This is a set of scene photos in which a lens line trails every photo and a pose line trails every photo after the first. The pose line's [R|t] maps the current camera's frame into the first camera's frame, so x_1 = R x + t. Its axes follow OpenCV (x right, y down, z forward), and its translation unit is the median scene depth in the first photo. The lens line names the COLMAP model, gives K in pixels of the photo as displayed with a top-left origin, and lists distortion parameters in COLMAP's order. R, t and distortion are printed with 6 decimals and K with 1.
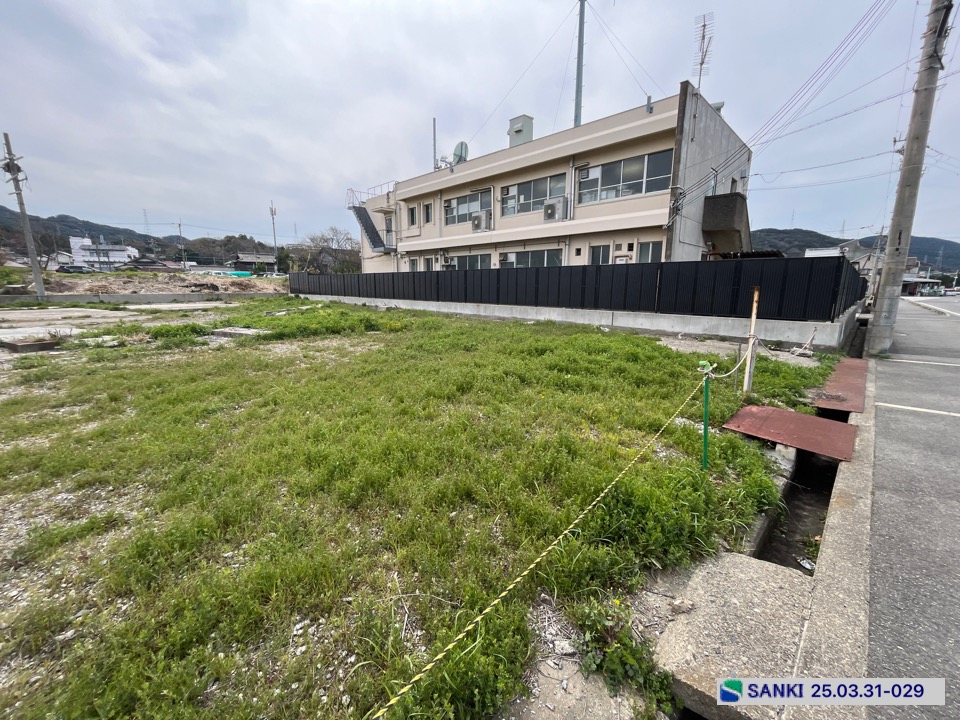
lens RADIAL K [[387.9, 0, 480.5], [0, 387.9, 358.0], [0, 0, 1]] dist [-0.002412, -0.000593]
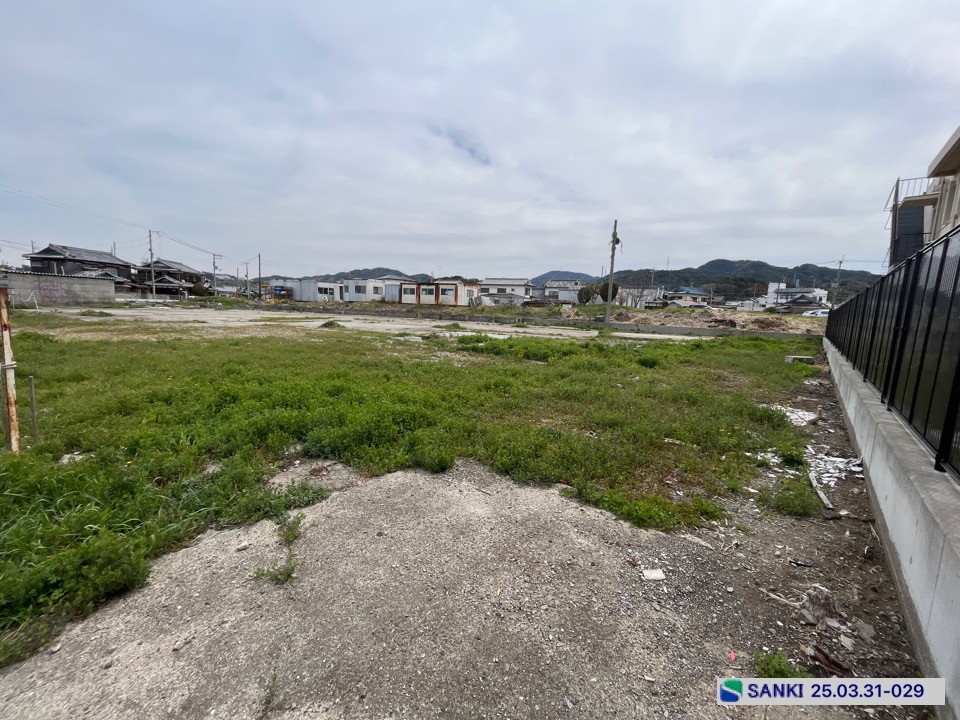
lens RADIAL K [[387.9, 0, 480.5], [0, 387.9, 359.1], [0, 0, 1]] dist [-0.002412, -0.000593]
pose [[0.079638, 0.125025, -0.988952, 0.353975], [-0.226152, 0.968500, 0.104228, -0.078670], [0.970831, 0.215353, 0.105404, 0.430293]]
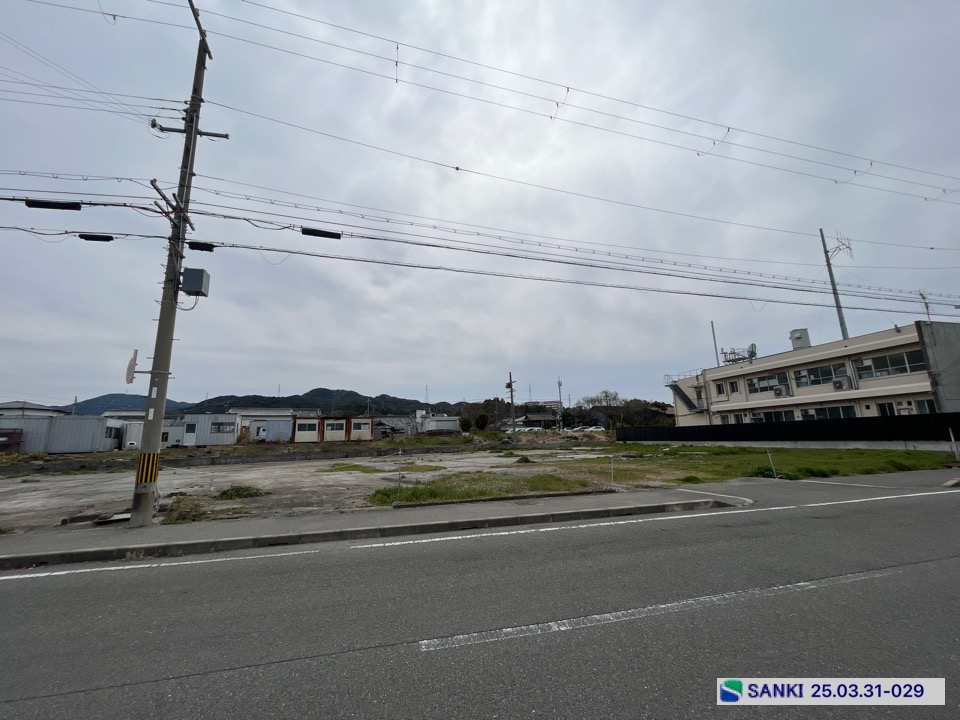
lens RADIAL K [[387.9, 0, 480.6], [0, 387.9, 359.2], [0, 0, 1]] dist [-0.002412, -0.000593]
pose [[0.854107, -0.134570, -0.502386, -0.228018], [-0.060720, 0.933541, -0.353290, 0.163127], [0.516540, 0.332253, 0.789173, -0.924042]]
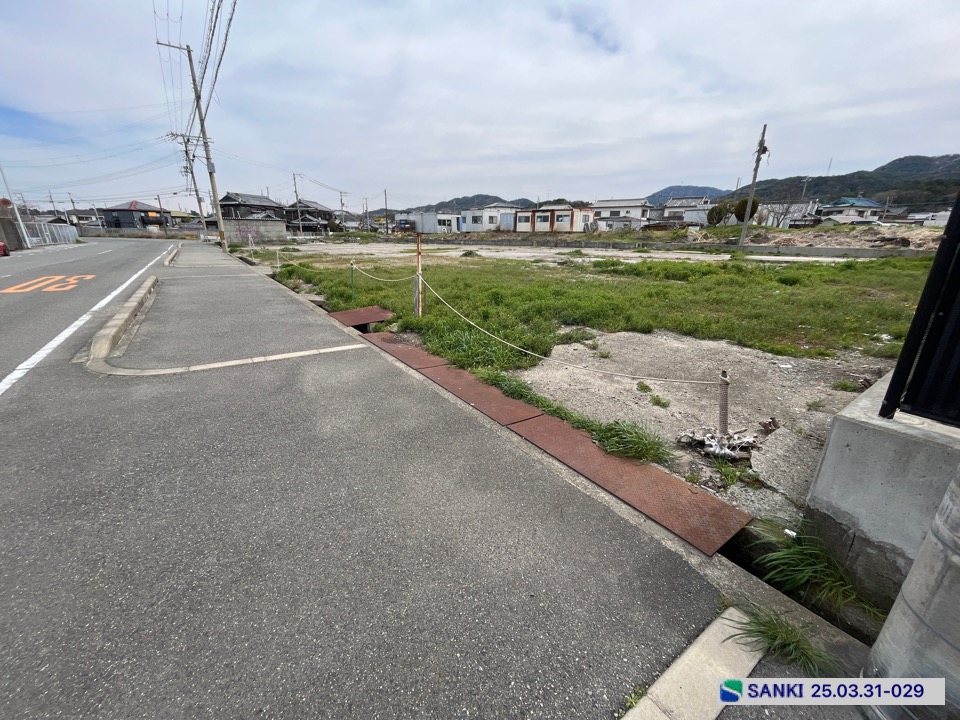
lens RADIAL K [[387.9, 0, 480.4], [0, 387.9, 359.2], [0, 0, 1]] dist [-0.002412, -0.000593]
pose [[-0.167342, 0.296041, -0.940402, 0.494233], [-0.191198, 0.925998, 0.325530, -0.063131], [0.967181, 0.234278, -0.098356, 0.353623]]
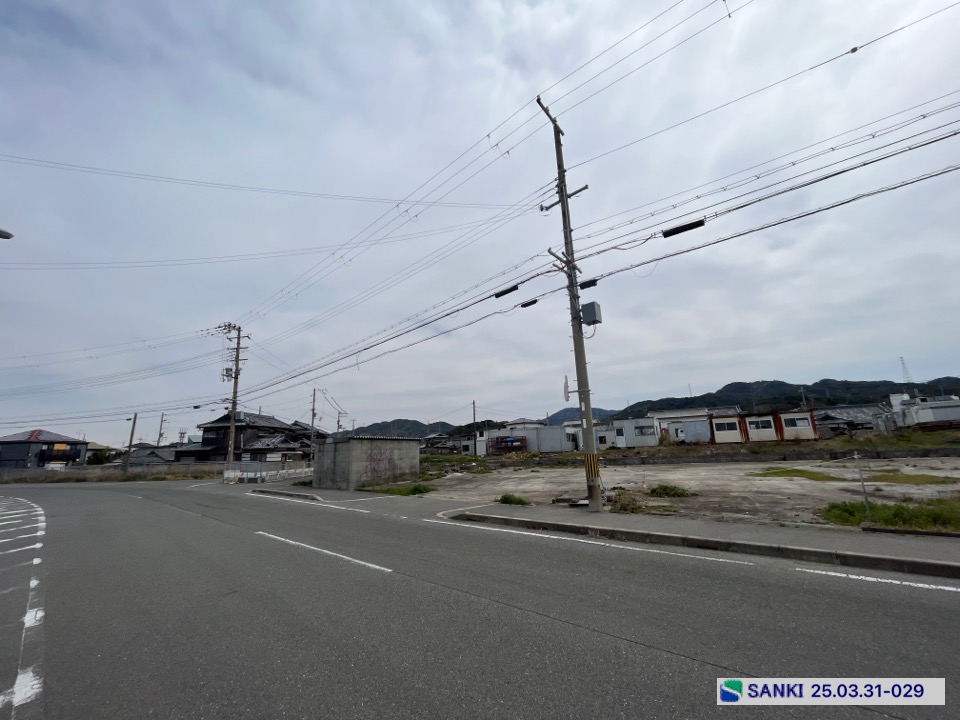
lens RADIAL K [[387.9, 0, 480.4], [0, 387.9, 360.1], [0, 0, 1]] dist [-0.002412, -0.000593]
pose [[0.042811, -0.240583, -0.969684, -0.214657], [-0.147226, 0.958459, -0.244298, 0.160485], [0.988176, 0.153221, 0.005612, -0.917278]]
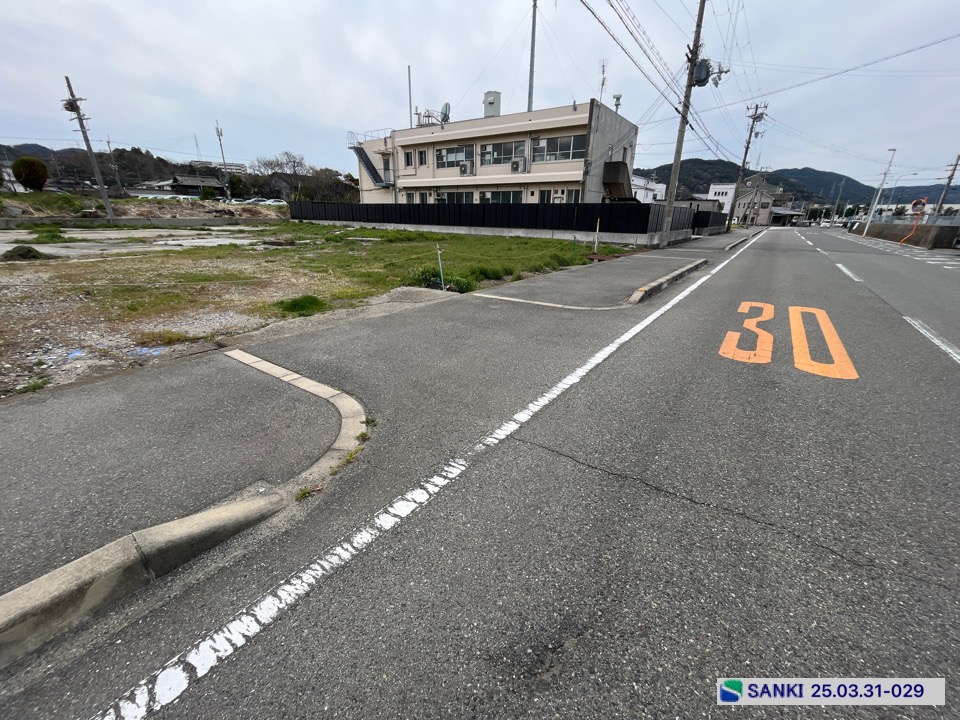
lens RADIAL K [[387.9, 0, 480.4], [0, 387.9, 359.4], [0, 0, 1]] dist [-0.002412, -0.000593]
pose [[0.987668, -0.044763, 0.150027, -0.184874], [0.017938, 0.984299, 0.175595, 0.093977], [-0.155532, -0.170739, 0.972964, -0.518316]]
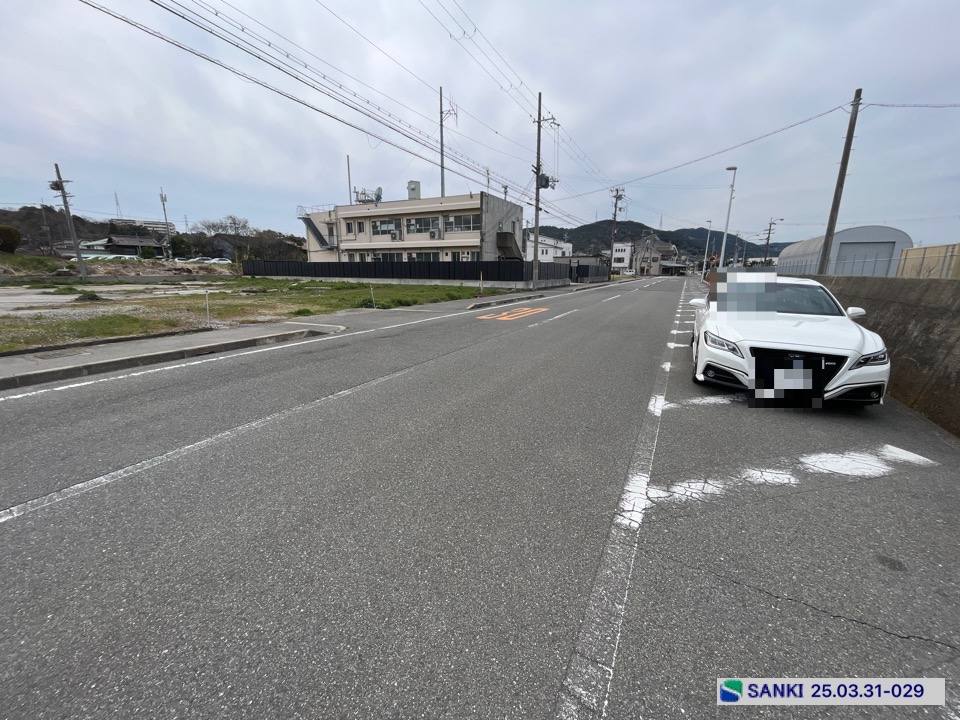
lens RADIAL K [[387.9, 0, 480.5], [0, 387.9, 360.2], [0, 0, 1]] dist [-0.002412, -0.000593]
pose [[0.953224, -0.068851, 0.294319, -0.192034], [0.055129, 0.996981, 0.054676, 0.162961], [-0.297195, -0.035893, 0.954142, -0.893841]]
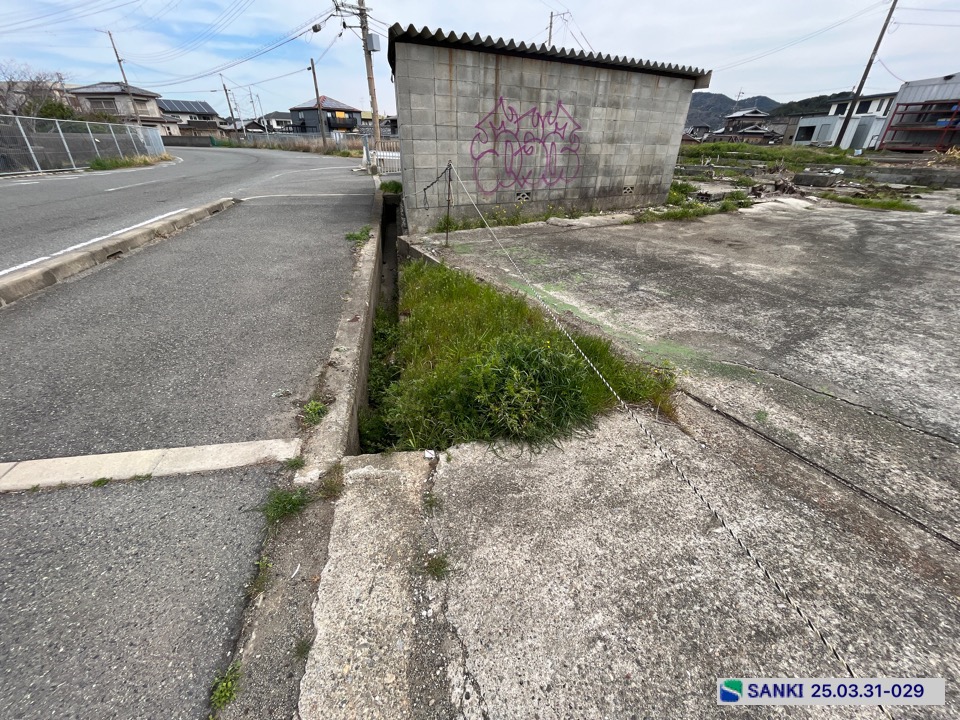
lens RADIAL K [[387.9, 0, 480.9], [0, 387.9, 359.0], [0, 0, 1]] dist [-0.002412, -0.000593]
pose [[-0.559335, 0.392431, -0.730166, -1.017550], [-0.171179, 0.807174, 0.564949, 0.177143], [0.811074, 0.440985, -0.384305, -0.968915]]
